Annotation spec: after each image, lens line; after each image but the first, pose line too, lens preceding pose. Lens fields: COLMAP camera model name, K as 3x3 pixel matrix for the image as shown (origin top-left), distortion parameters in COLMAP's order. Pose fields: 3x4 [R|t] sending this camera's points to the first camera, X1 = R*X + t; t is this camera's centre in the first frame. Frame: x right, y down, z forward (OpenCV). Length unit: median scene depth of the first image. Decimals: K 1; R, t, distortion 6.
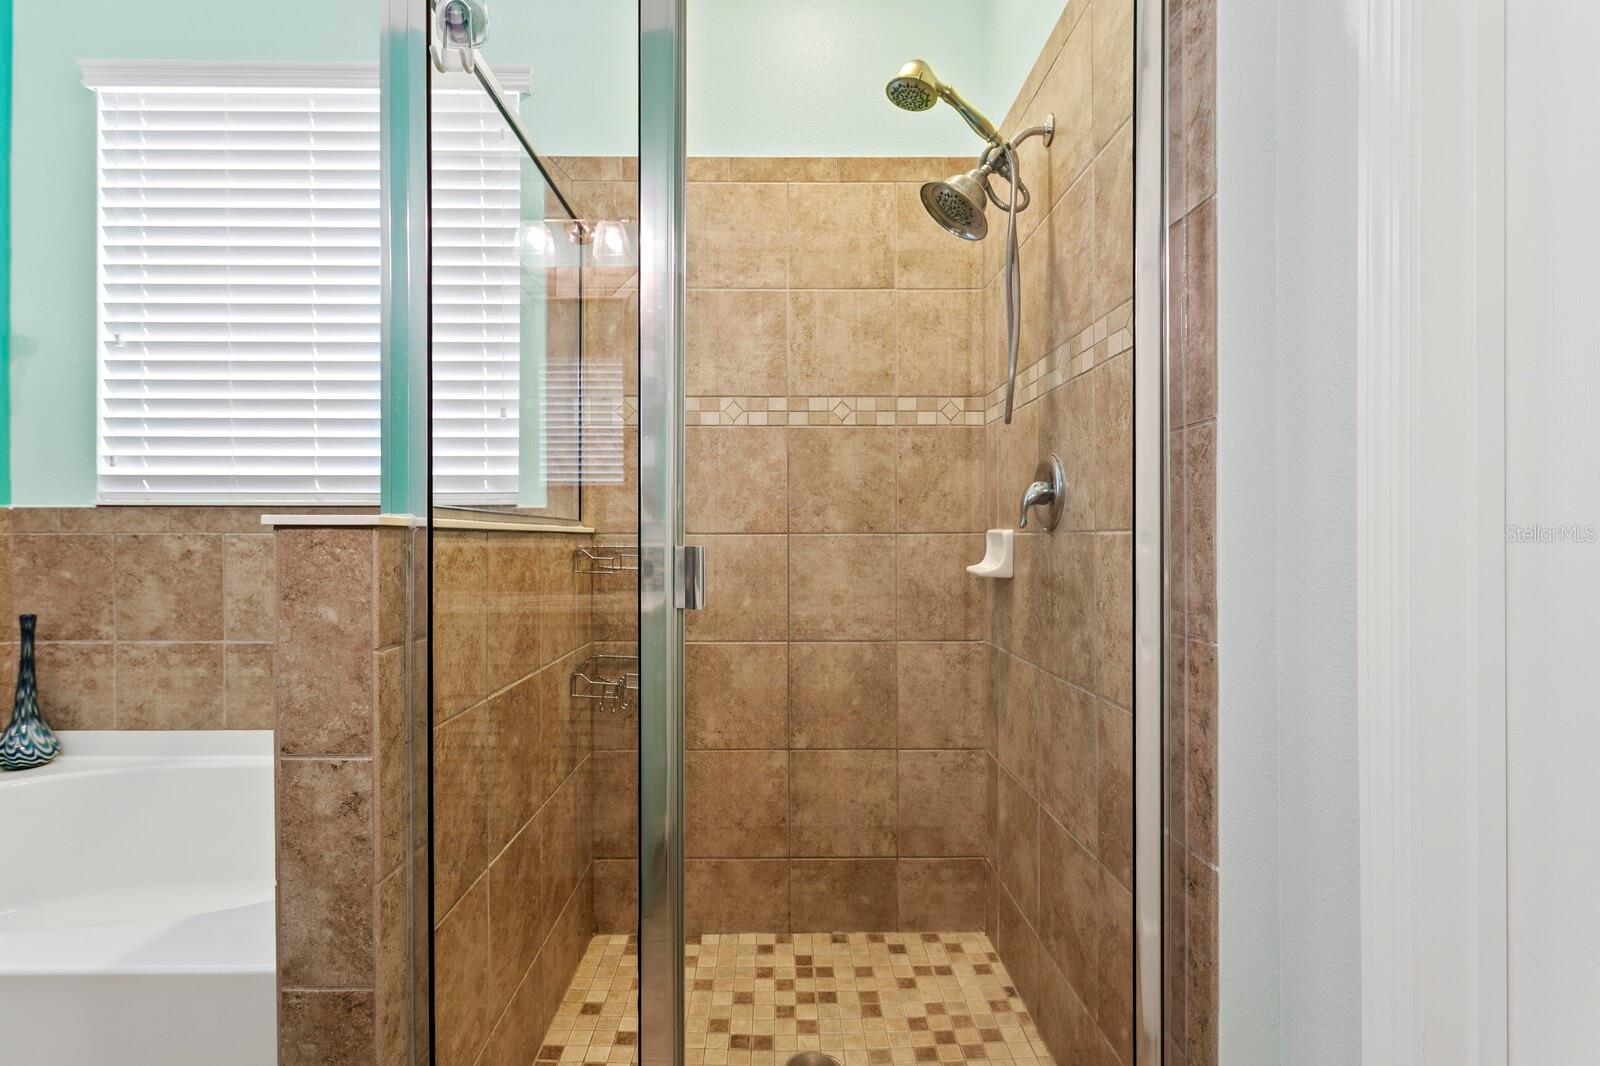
lens RADIAL K [[768.3, 0, 790.7], [0, 768.3, 536.9], [0, 0, 1]] dist [0.008333, 0.000740]
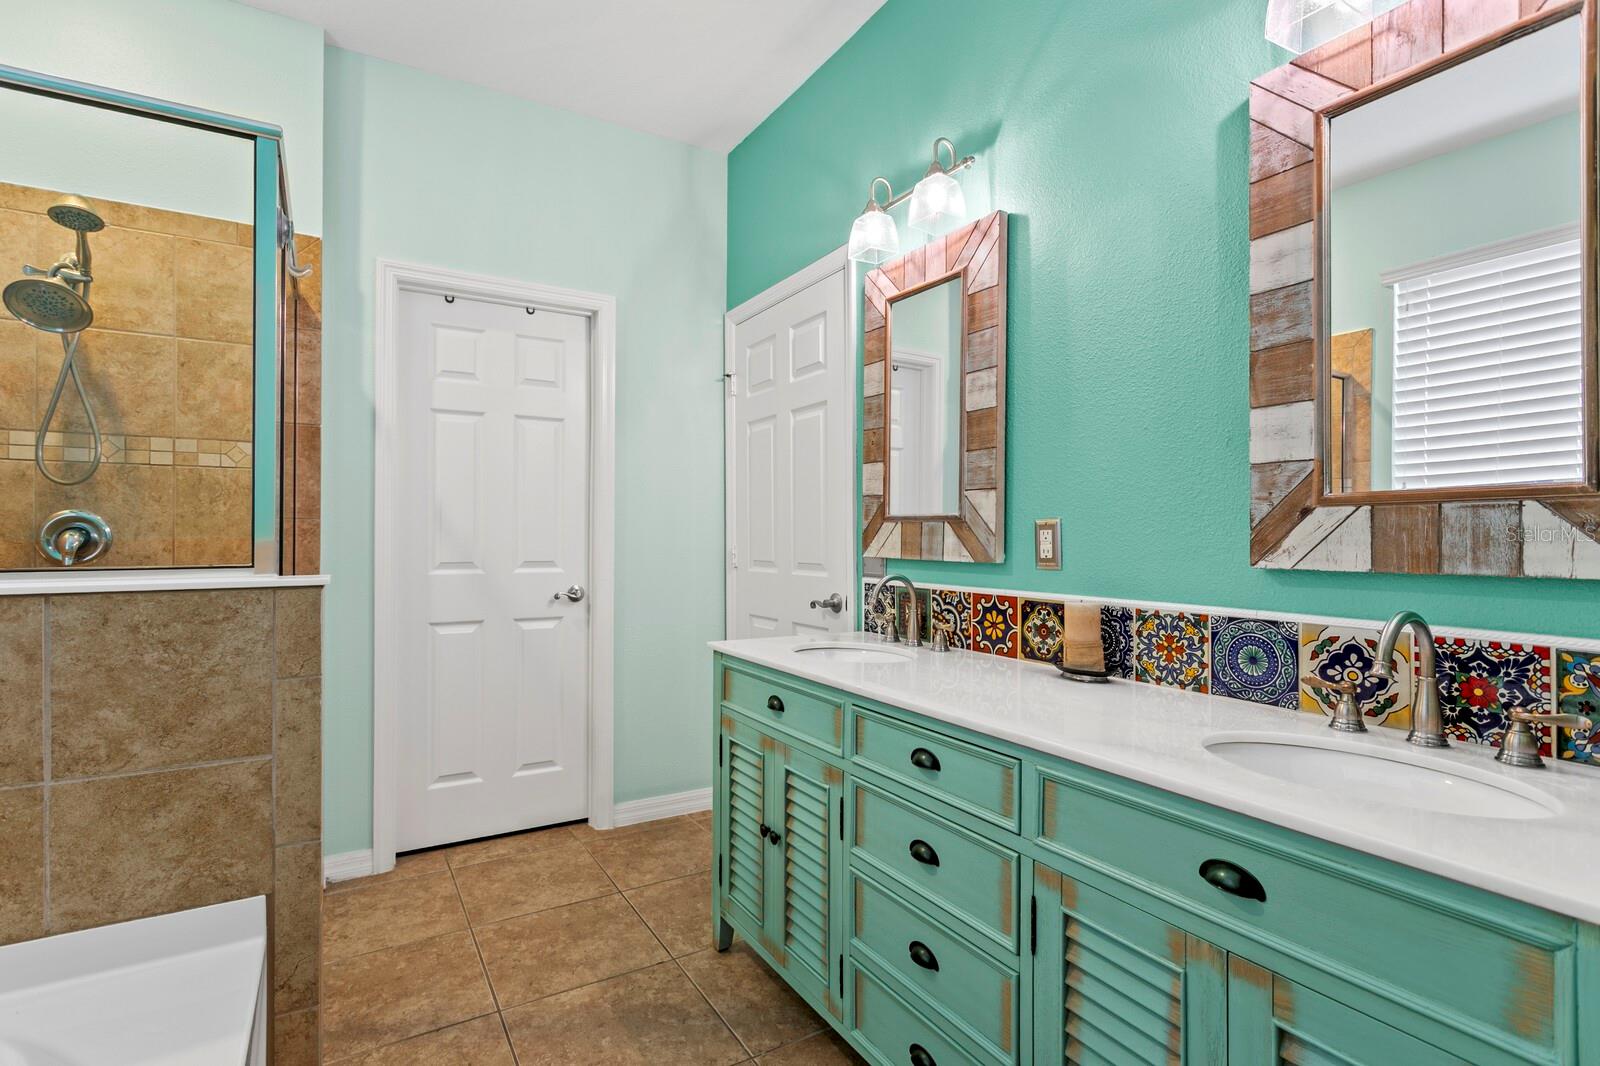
lens RADIAL K [[768.3, 0, 821.1], [0, 768.3, 536.1], [0, 0, 1]] dist [0.008333, 0.000740]
pose [[-0.525413, 0.000900, 0.850847, -1.102207], [0.002210, 0.999998, 0.000307, -0.045713], [-0.850845, 0.002042, -0.525413, 0.449634]]
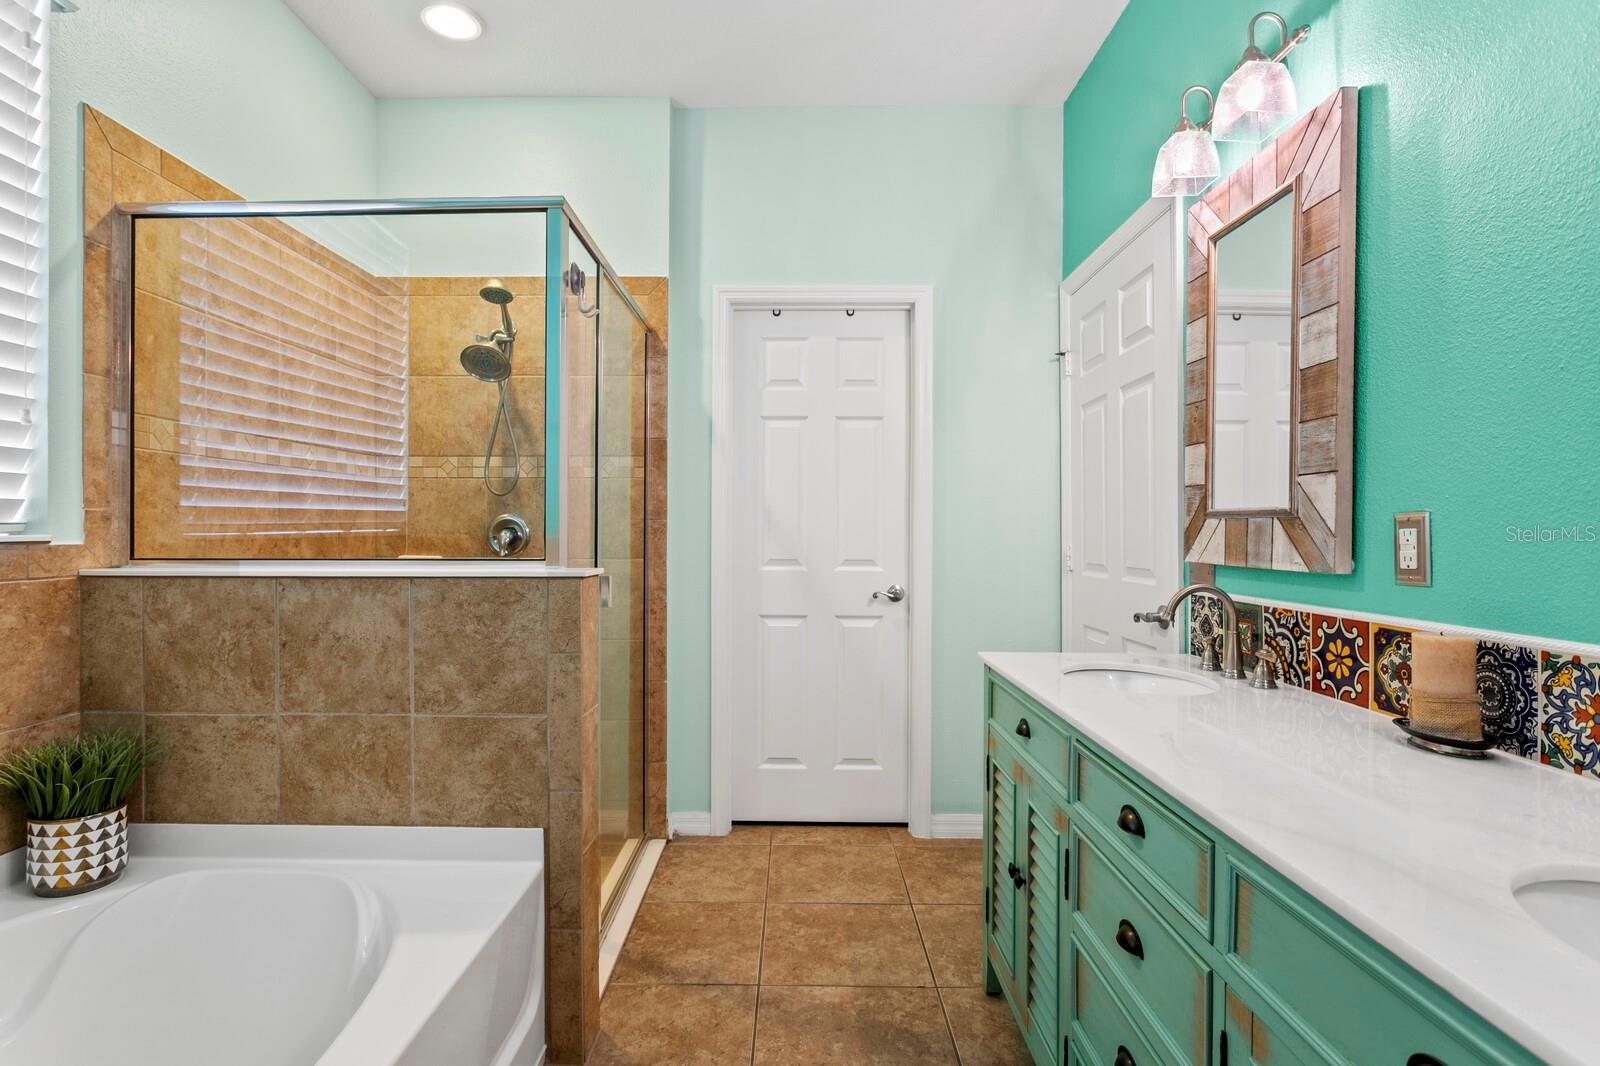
lens RADIAL K [[812.4, 0, 798.8], [0, 812.4, 536.8], [0, 0, 1]] dist [-0.008955, 0.006070]
pose [[-0.001166, -0.002675, 0.999996, -1.133711], [-0.000538, 0.999996, 0.002675, -0.046722], [-0.999999, -0.000535, -0.001168, 0.254967]]
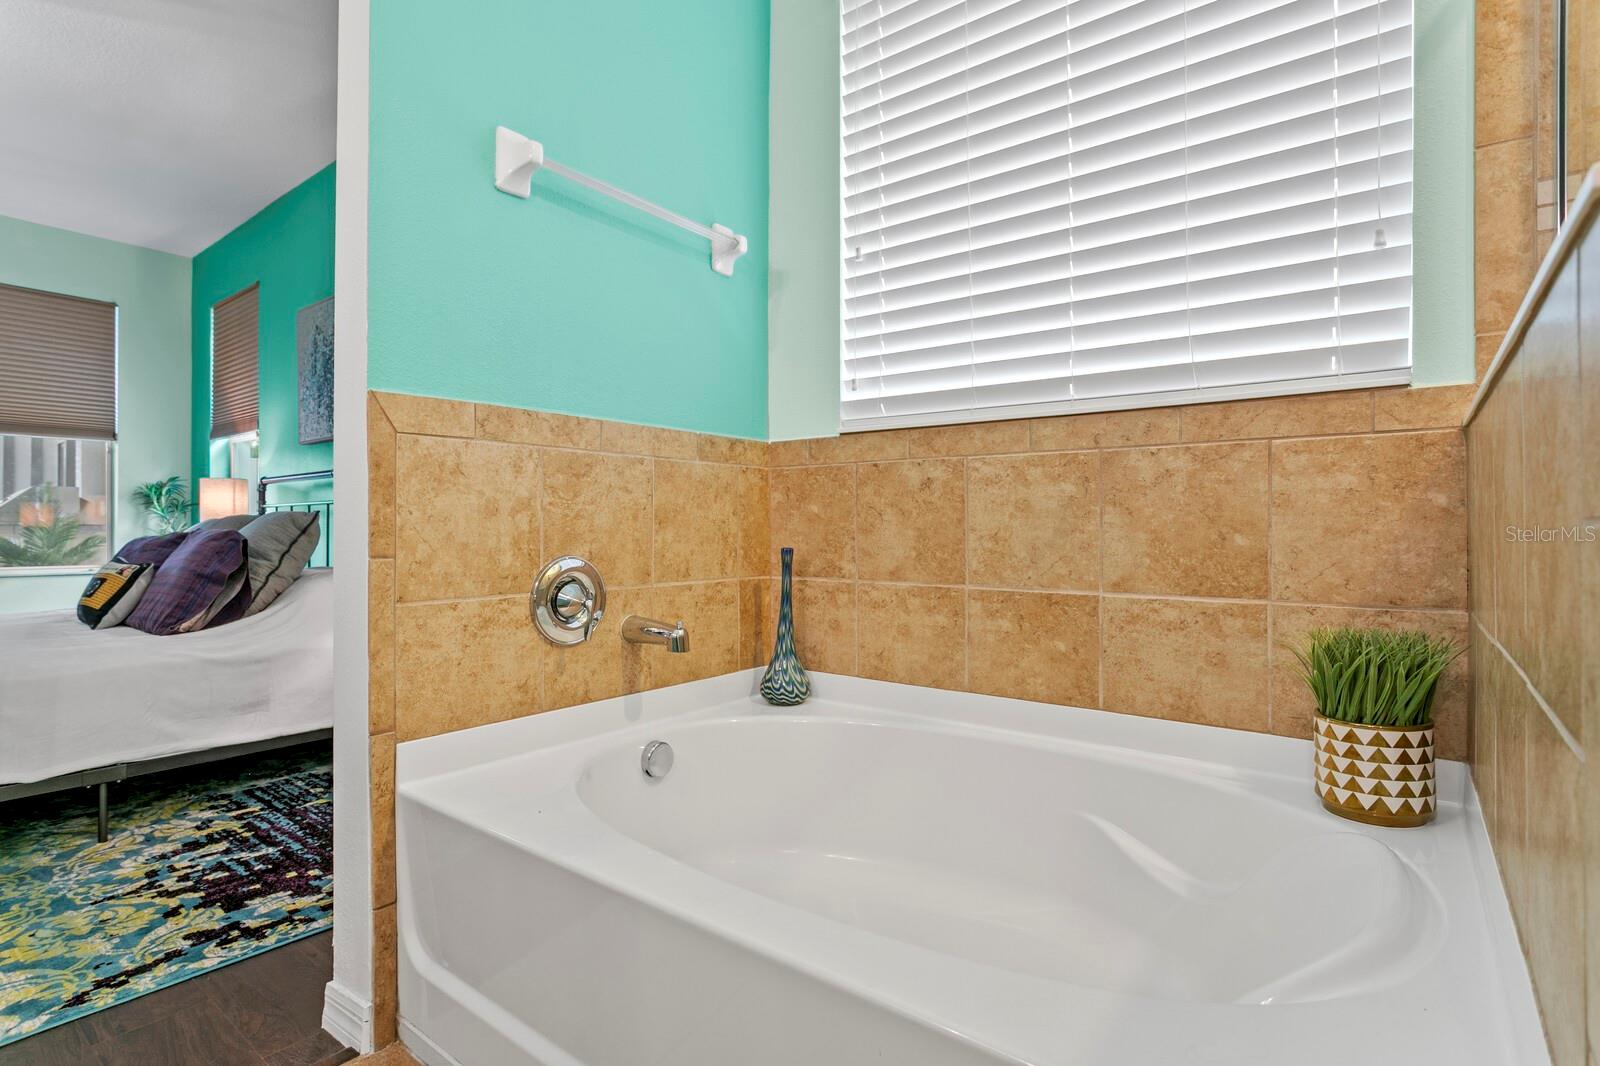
lens RADIAL K [[812.4, 0, 797.7], [0, 812.4, 535.5], [0, 0, 1]] dist [-0.008955, 0.006070]
pose [[0.792638, 0.010406, -0.609603, -0.343099], [-0.004941, 0.999931, 0.010643, 0.072036], [0.609672, -0.005424, 0.792635, 0.194534]]
